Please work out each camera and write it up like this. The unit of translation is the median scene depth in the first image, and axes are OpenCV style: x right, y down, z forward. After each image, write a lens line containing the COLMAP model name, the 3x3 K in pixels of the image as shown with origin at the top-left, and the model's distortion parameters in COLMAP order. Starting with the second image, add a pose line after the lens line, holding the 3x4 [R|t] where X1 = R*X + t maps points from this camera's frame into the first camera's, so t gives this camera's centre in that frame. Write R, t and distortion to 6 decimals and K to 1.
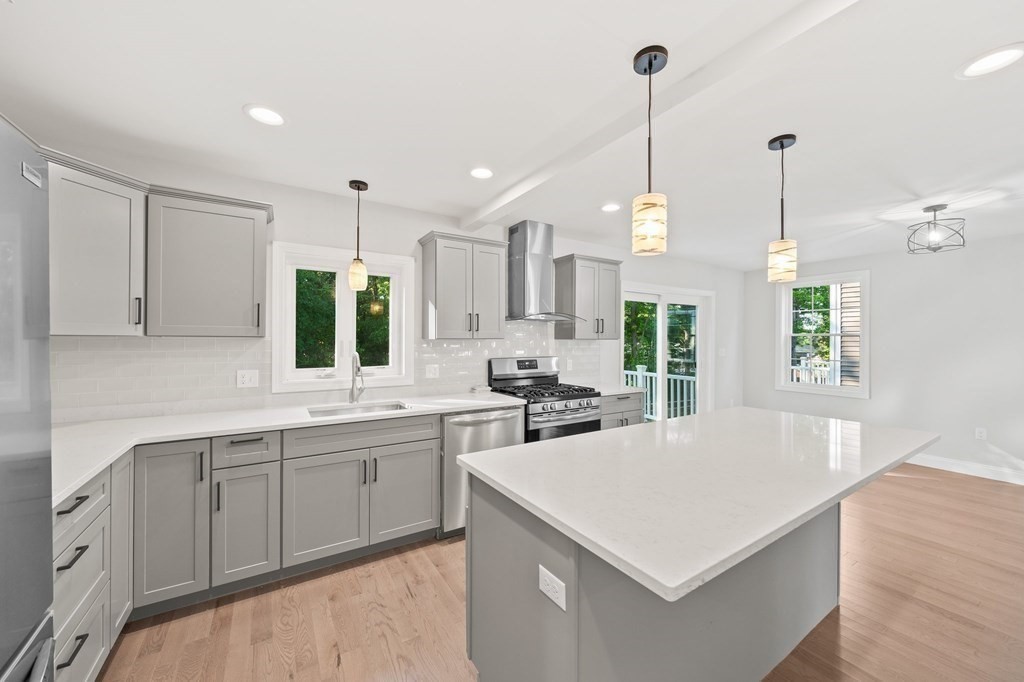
lens RADIAL K [[388.2, 0, 512.0], [0, 388.2, 341.0], [0, 0, 1]] dist [0.045085, 0.000028]
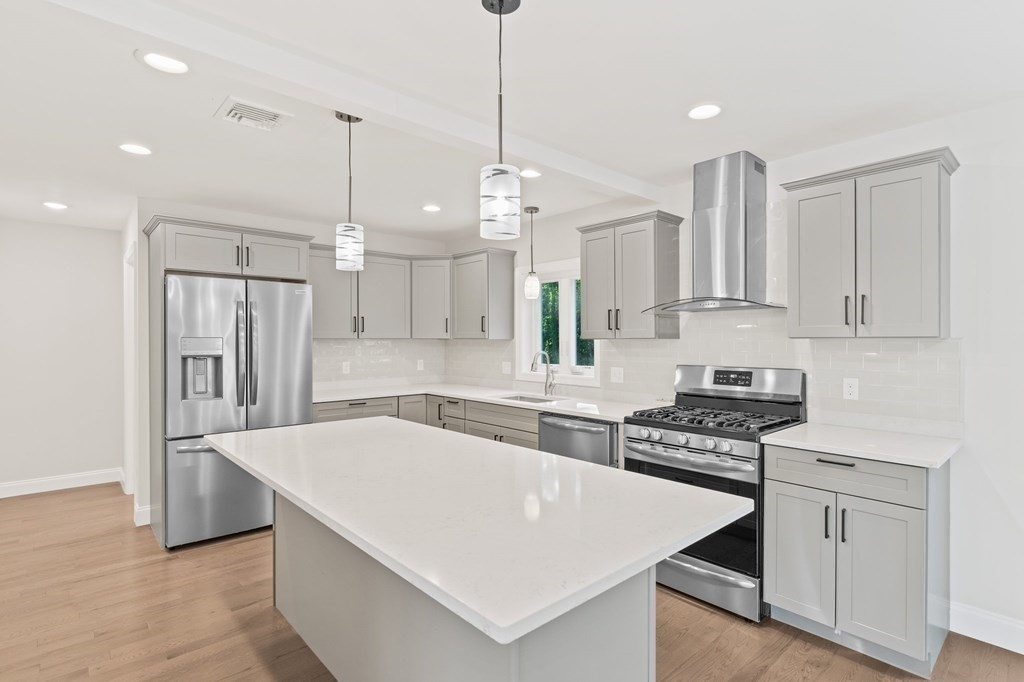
lens RADIAL K [[508.1, 0, 512.0], [0, 508.1, 341.0], [0, 0, 1]] dist [-0.000810, -0.000169]
pose [[0.181189, -0.000365, -0.983448, 1.100671], [-0.000288, 1.000000, -0.000424, -0.000582], [0.983448, 0.000360, 0.181189, 0.660279]]
